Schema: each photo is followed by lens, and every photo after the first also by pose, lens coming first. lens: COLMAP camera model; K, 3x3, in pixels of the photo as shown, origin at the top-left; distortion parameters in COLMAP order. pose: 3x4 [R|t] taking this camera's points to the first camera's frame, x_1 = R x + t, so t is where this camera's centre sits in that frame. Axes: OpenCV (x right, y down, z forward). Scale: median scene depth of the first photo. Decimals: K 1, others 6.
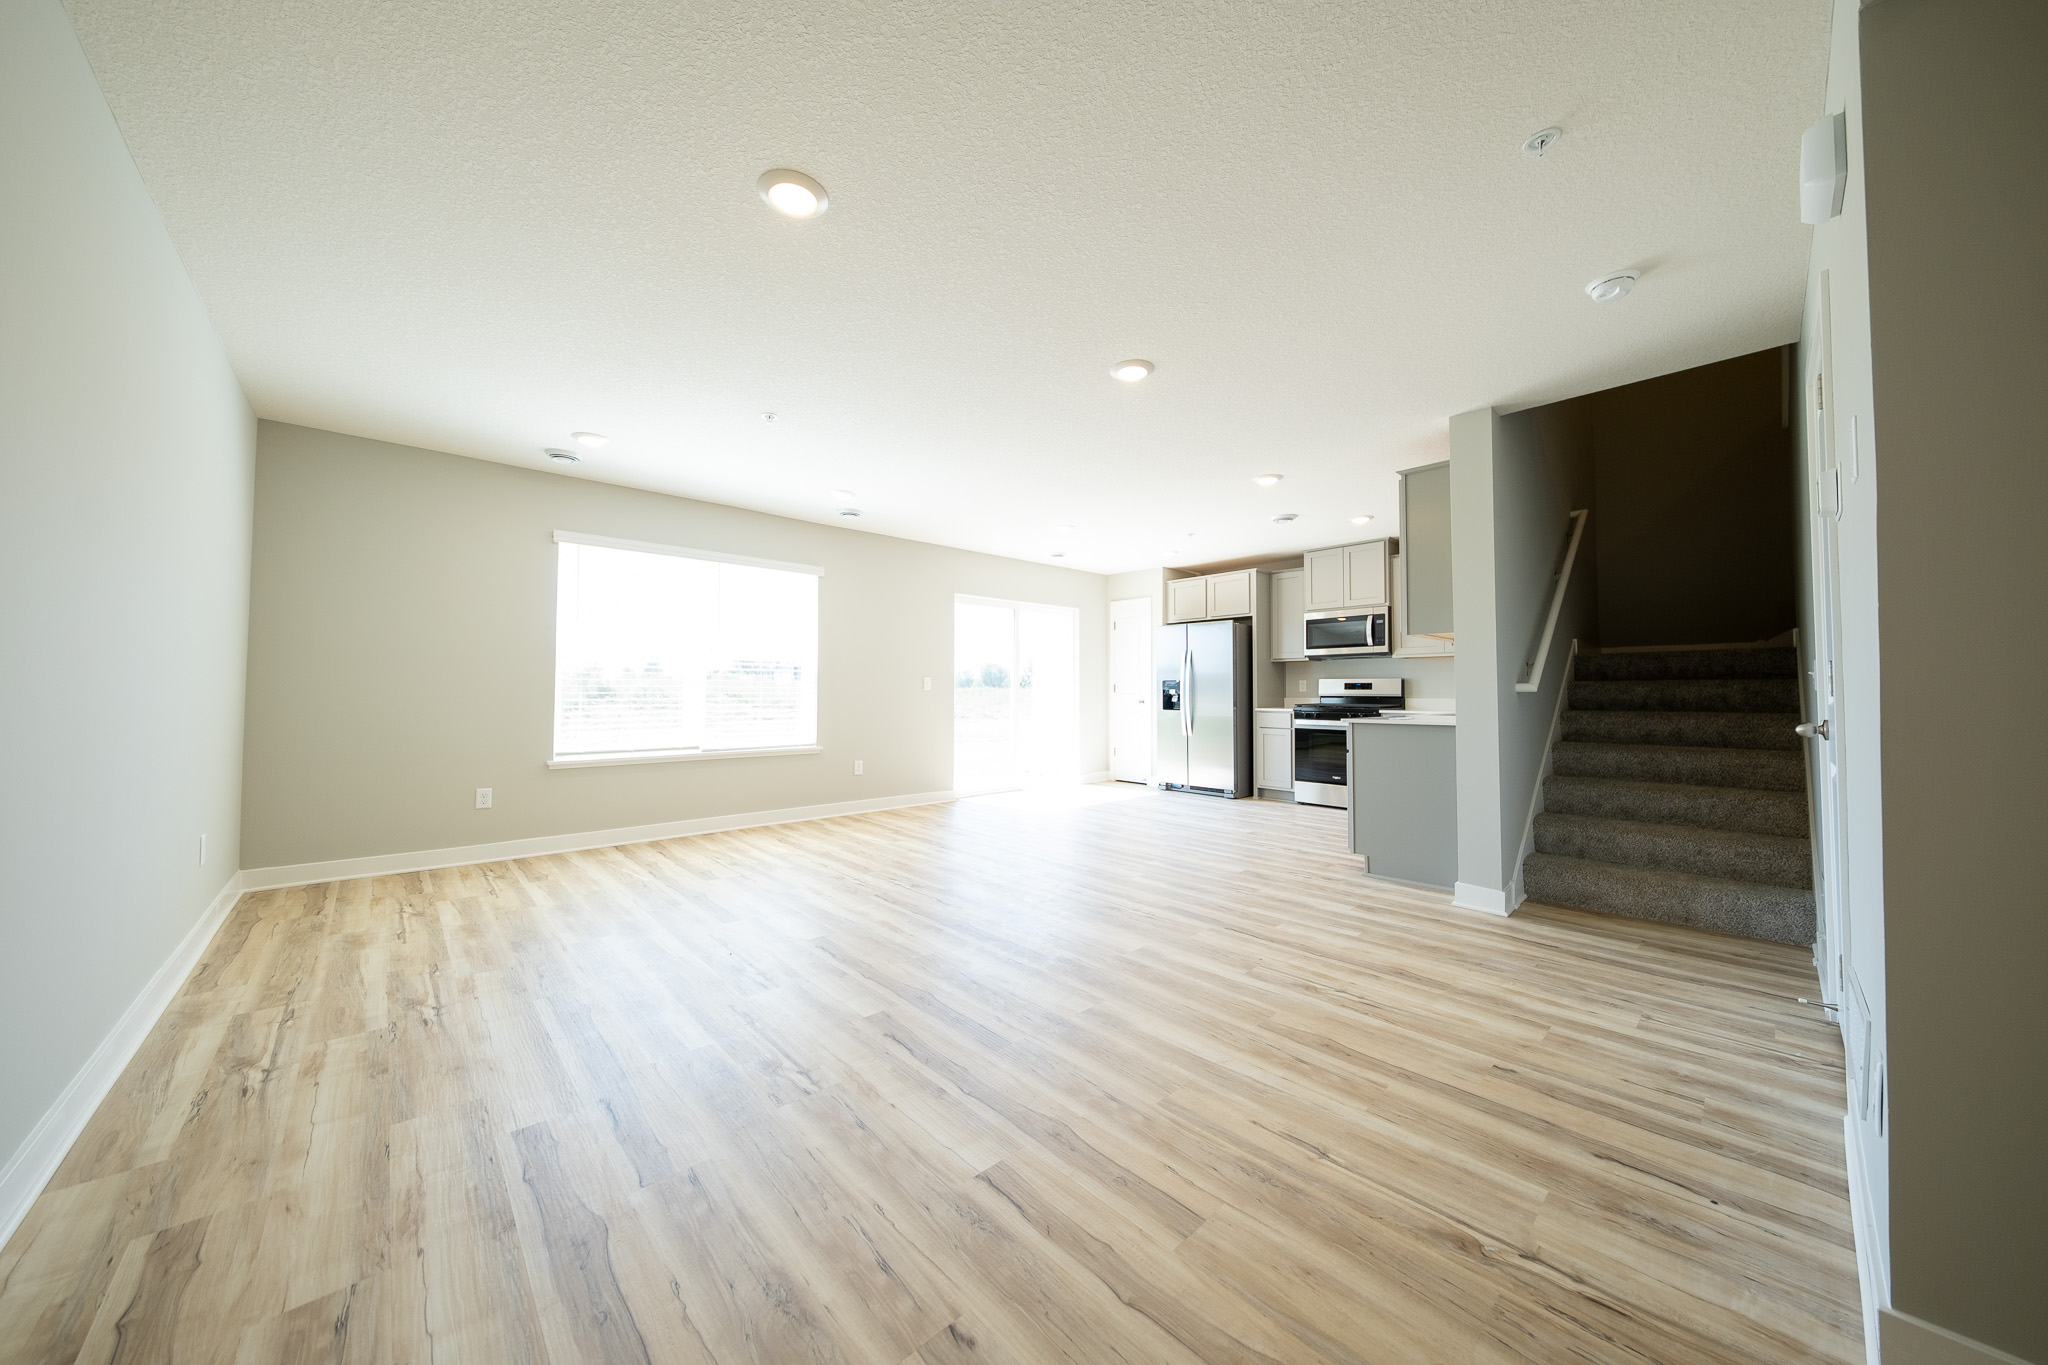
lens RADIAL K [[689.8, 0, 1017.5], [0, 689.8, 671.1], [0, 0, 1]] dist [0.005025, -0.002330]
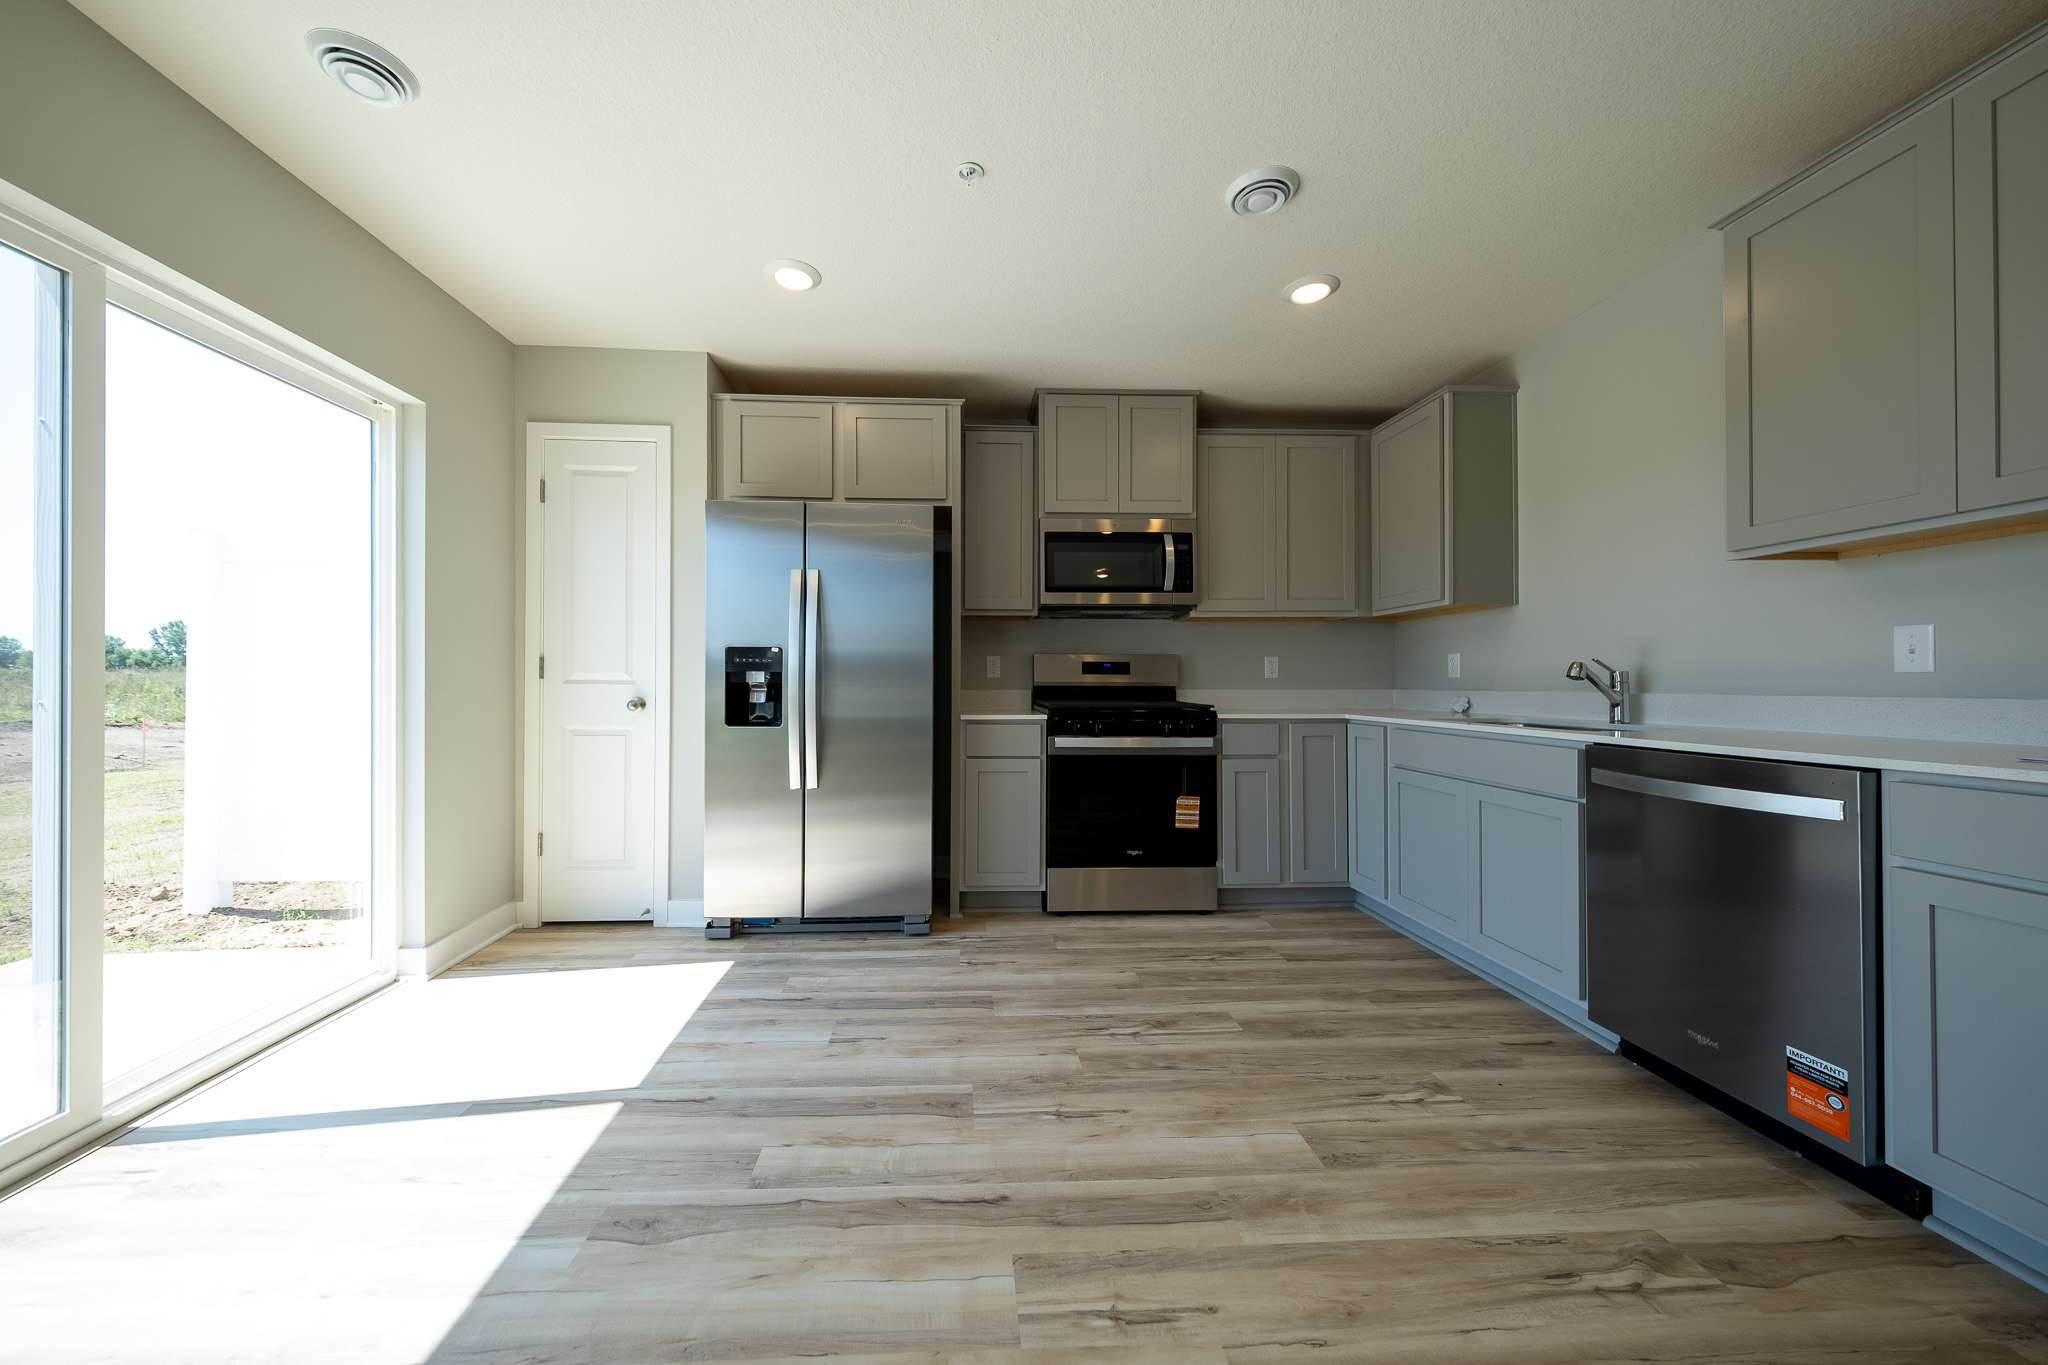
lens RADIAL K [[701.4, 0, 985.6], [0, 701.4, 678.1], [0, 0, 1]] dist [0.006113, -0.000040]
pose [[0.641557, 0.001978, 0.767073, 0.020581], [-0.022518, 0.999614, 0.016255, 0.045771], [-0.766745, -0.027702, 0.641354, 1.407435]]
